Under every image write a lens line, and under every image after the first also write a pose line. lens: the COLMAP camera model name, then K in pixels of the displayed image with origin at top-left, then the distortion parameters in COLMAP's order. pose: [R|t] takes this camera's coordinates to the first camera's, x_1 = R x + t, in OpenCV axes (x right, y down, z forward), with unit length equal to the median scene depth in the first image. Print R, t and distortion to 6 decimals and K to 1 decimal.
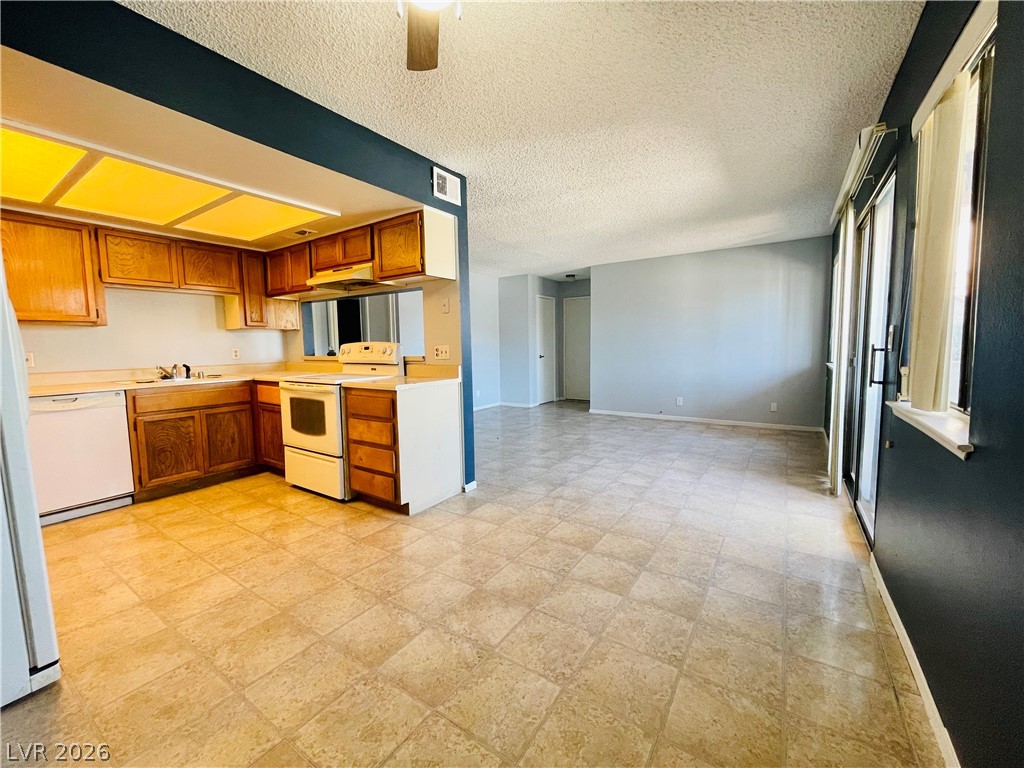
lens RADIAL K [[412.8, 0, 509.3], [0, 412.8, 380.3], [0, 0, 1]] dist [-0.001123, 0.000903]
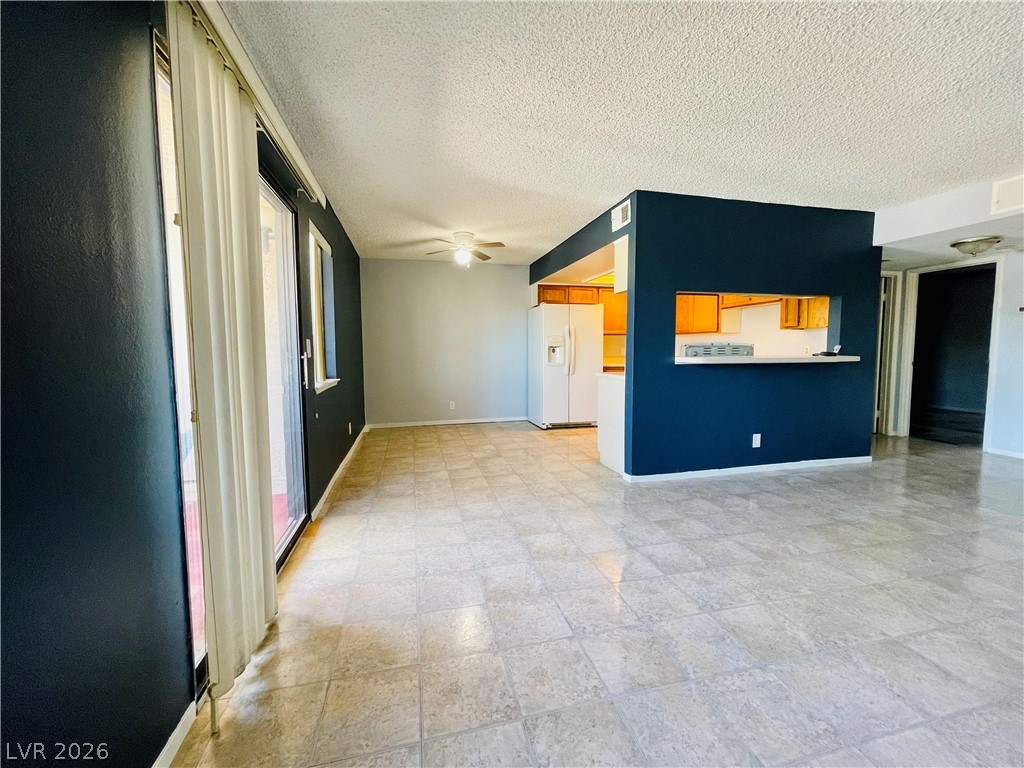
lens RADIAL K [[412.8, 0, 512.1], [0, 412.8, 383.4], [0, 0, 1]] dist [-0.001123, 0.000903]
pose [[-0.673791, 0.077754, -0.734820, 0.934697], [-0.050160, 0.987341, 0.150469, -0.140866], [0.737218, 0.138243, -0.661361, 1.537816]]
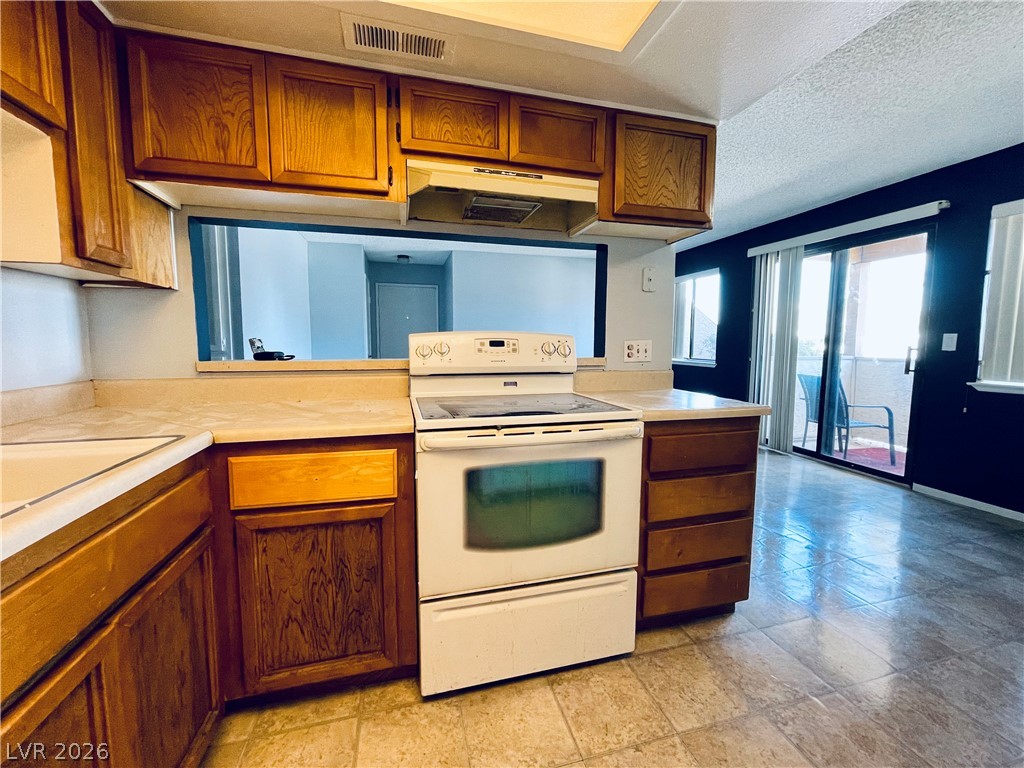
lens RADIAL K [[412.8, 0, 510.0], [0, 412.8, 378.9], [0, 0, 1]] dist [-0.001123, 0.000903]
pose [[0.656053, -0.052412, 0.752892, -0.830410], [0.051253, 0.998377, 0.024841, -0.053012], [-0.752972, 0.022291, 0.657675, 0.755899]]
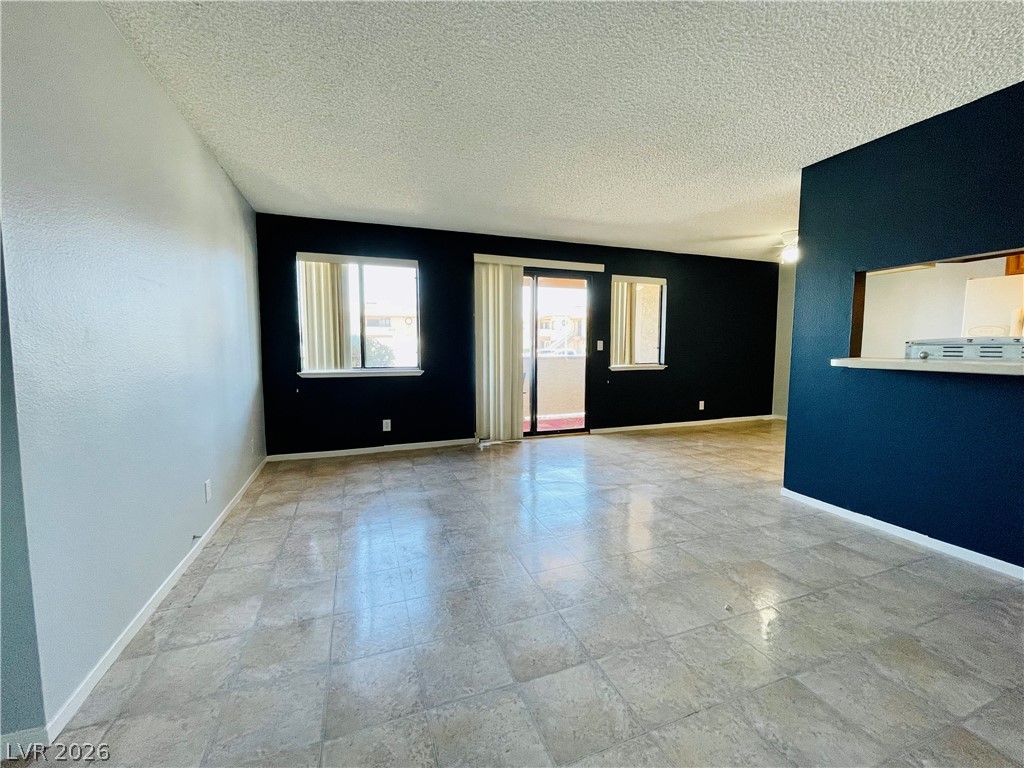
lens RADIAL K [[412.8, 0, 512.5], [0, 412.8, 377.7], [0, 0, 1]] dist [-0.001123, 0.000903]
pose [[-0.815340, -0.029205, 0.578245, -0.125093], [0.062241, 0.988518, 0.137688, -0.188631], [-0.575627, 0.148254, -0.804161, 2.229902]]
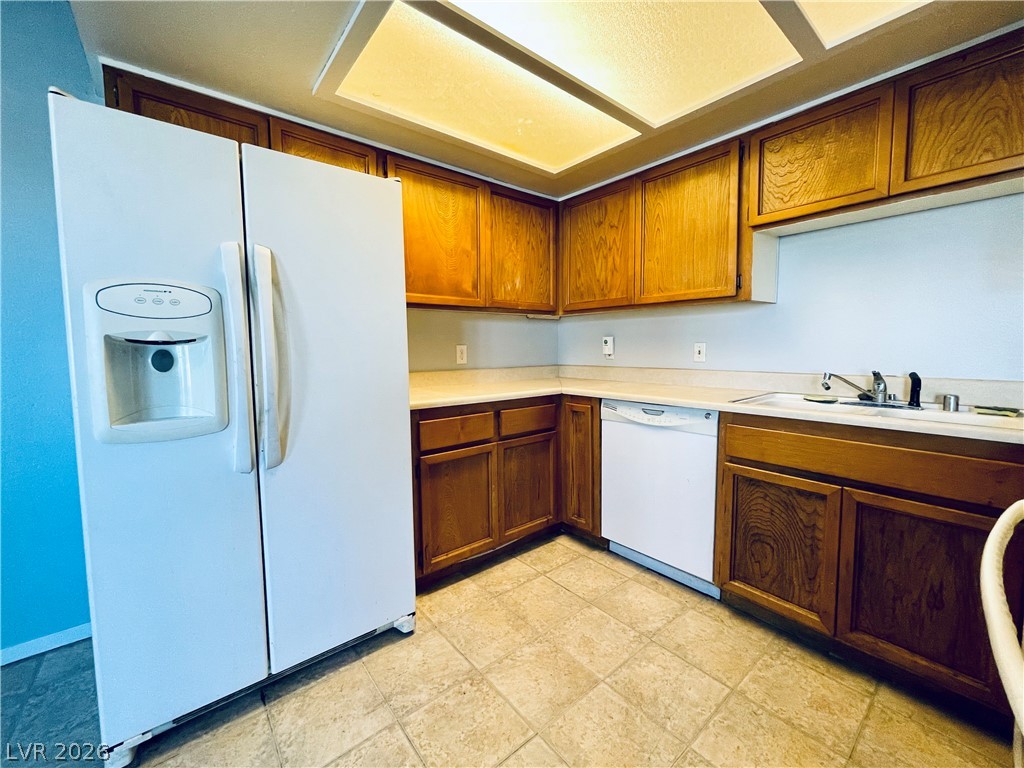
lens RADIAL K [[412.8, 0, 511.3], [0, 412.8, 378.8], [0, 0, 1]] dist [-0.001123, 0.000903]
pose [[-0.288165, 0.094798, -0.952877, -0.291150], [-0.066476, 0.990707, 0.118665, -0.067107], [0.955271, 0.097539, -0.279185, 0.847285]]
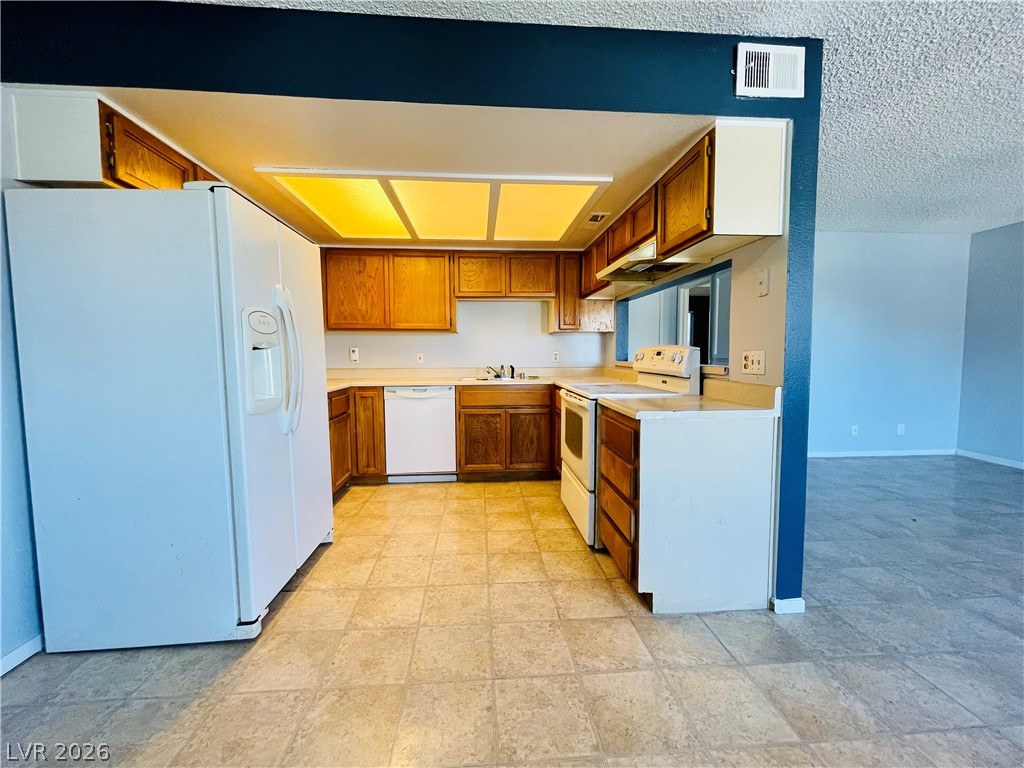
lens RADIAL K [[412.8, 0, 511.1], [0, 412.8, 378.5], [0, 0, 1]] dist [-0.001123, 0.000903]
pose [[0.621852, 0.063400, -0.780564, 0.091610], [-0.073829, 0.997025, 0.022163, -0.033372], [0.779647, 0.043846, 0.624682, 0.368342]]
